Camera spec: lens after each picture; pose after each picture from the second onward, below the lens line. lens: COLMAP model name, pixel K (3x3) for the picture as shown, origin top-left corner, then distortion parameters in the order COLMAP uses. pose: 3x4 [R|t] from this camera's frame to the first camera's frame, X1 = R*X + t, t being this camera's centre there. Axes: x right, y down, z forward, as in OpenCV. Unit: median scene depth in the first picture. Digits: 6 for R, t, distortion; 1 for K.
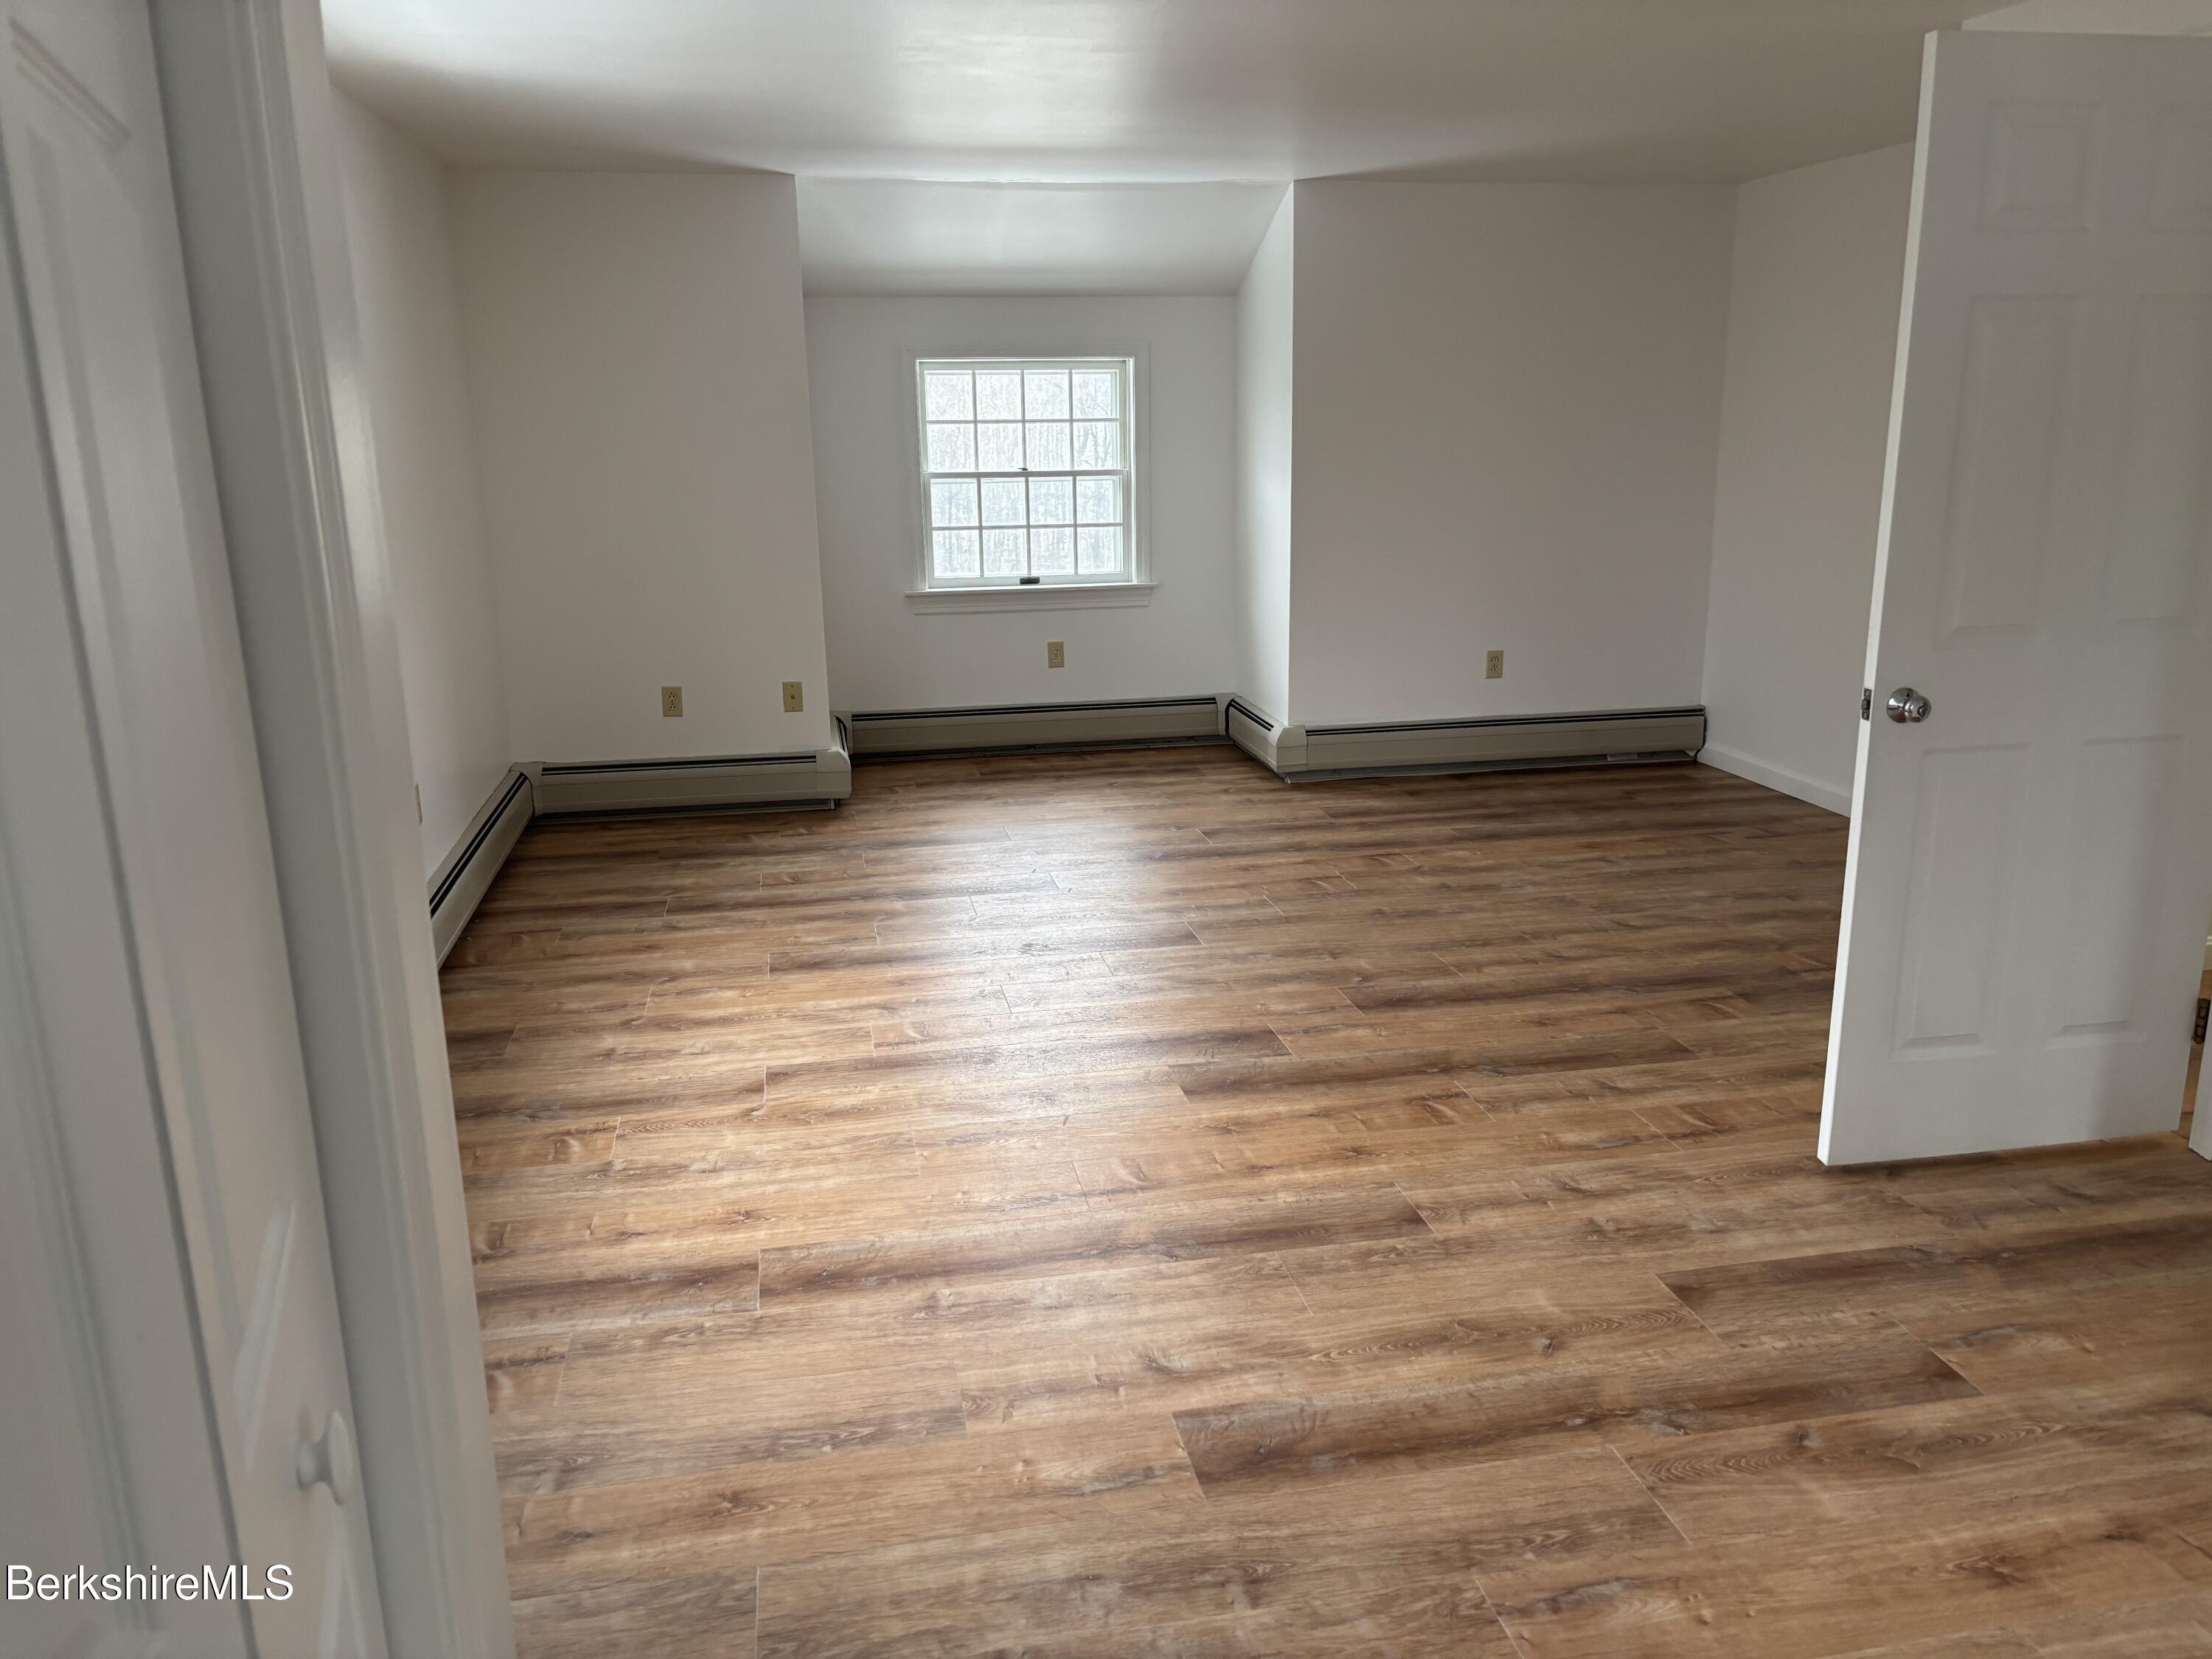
lens RADIAL K [[1668.6, 0, 1110.7], [0, 1668.6, 817.2], [0, 0, 1]] dist [0.048437, -0.056127]
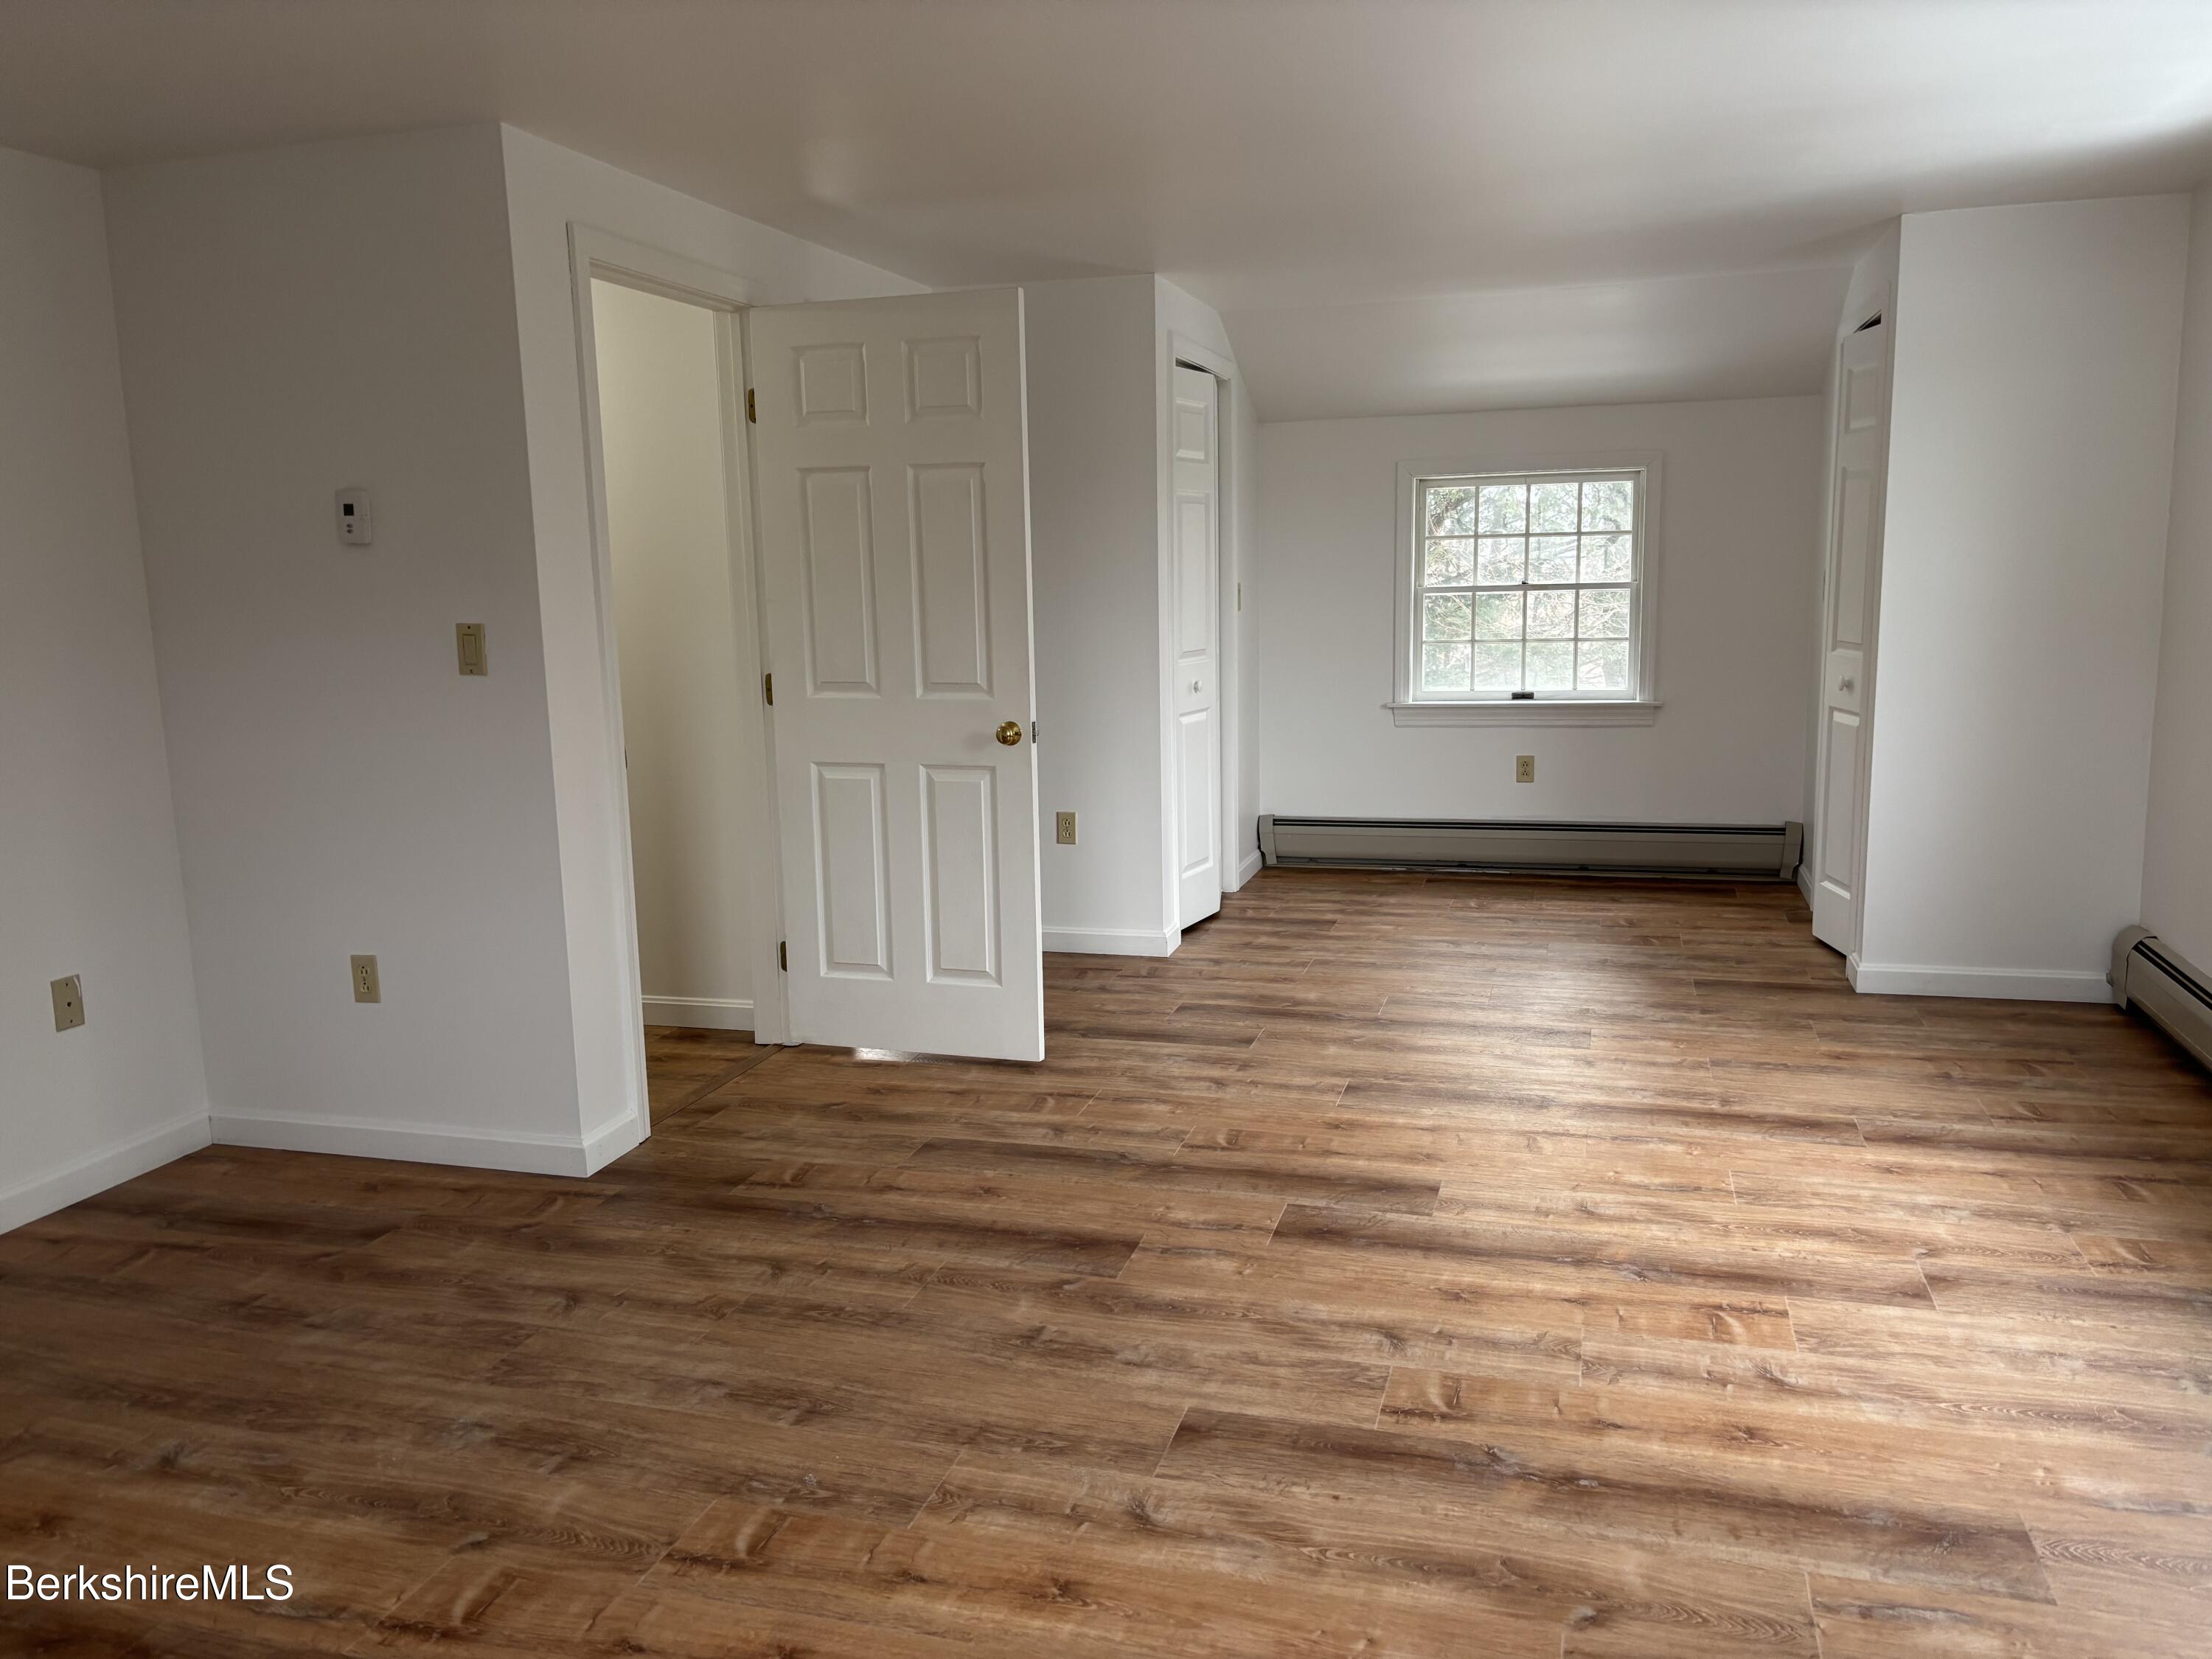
lens RADIAL K [[1668.6, 0, 1102.8], [0, 1668.6, 829.0], [0, 0, 1]] dist [0.048437, -0.056127]
pose [[-0.885516, -0.037013, 0.463133, -0.228964], [0.145466, 0.924617, 0.352027, -0.404158], [-0.441250, 0.379095, -0.813379, 1.809258]]
